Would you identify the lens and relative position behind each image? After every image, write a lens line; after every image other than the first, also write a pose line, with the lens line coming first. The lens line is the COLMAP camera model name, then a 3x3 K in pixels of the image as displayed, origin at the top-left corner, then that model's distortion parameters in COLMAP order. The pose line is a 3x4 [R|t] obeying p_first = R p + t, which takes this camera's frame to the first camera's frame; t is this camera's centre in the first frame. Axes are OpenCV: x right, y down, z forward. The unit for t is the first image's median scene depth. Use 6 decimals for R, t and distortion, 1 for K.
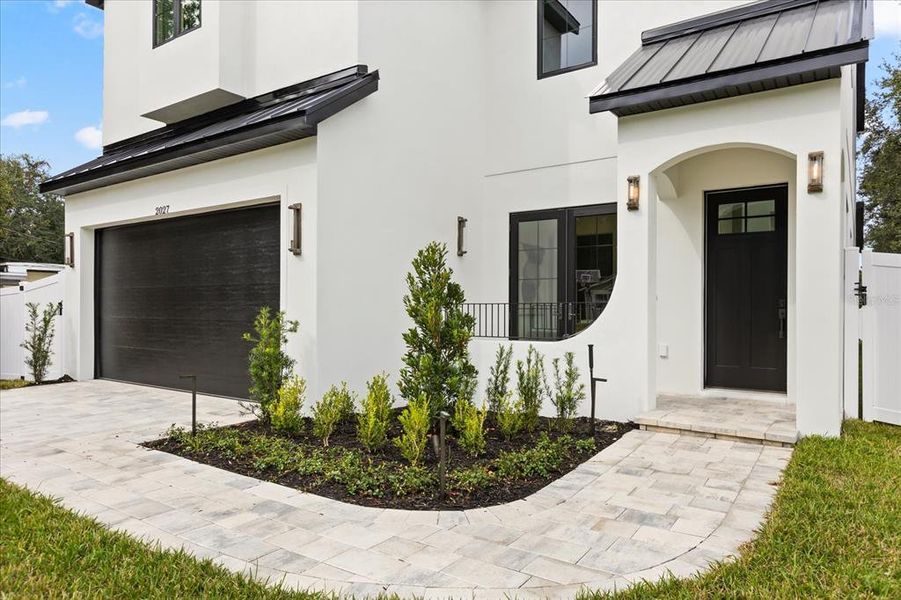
lens RADIAL K [[604.9, 0, 450.5], [0, 604.9, 300.0], [0, 0, 1]] dist [-0.003285, -0.000976]
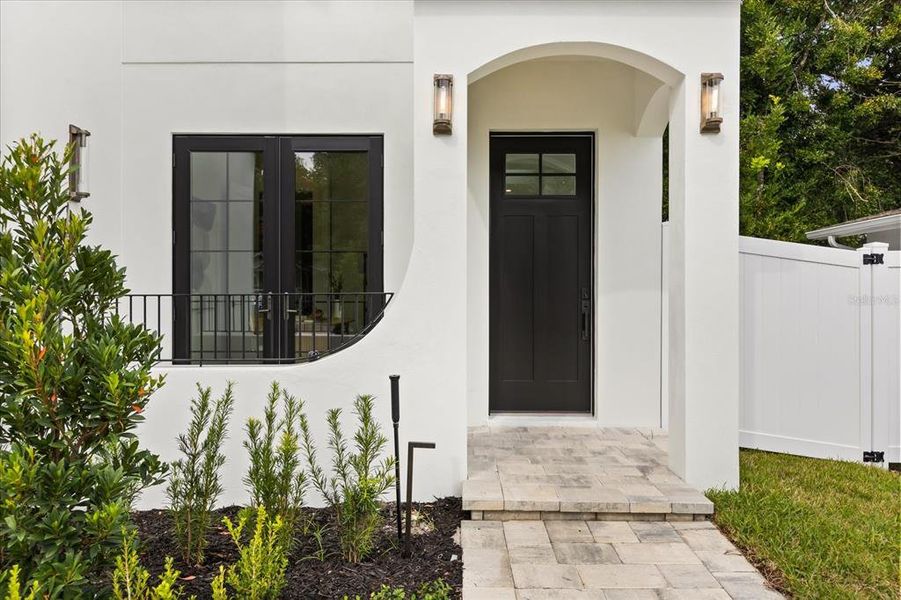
lens RADIAL K [[636.5, 0, 451.8], [0, 636.5, 291.2], [0, 0, 1]] dist [0.007011, 0.001366]
pose [[0.825115, -0.002264, 0.564960, -0.036965], [-0.005619, 0.999910, 0.012214, -0.005963], [-0.564936, -0.013252, 0.825028, 0.508525]]
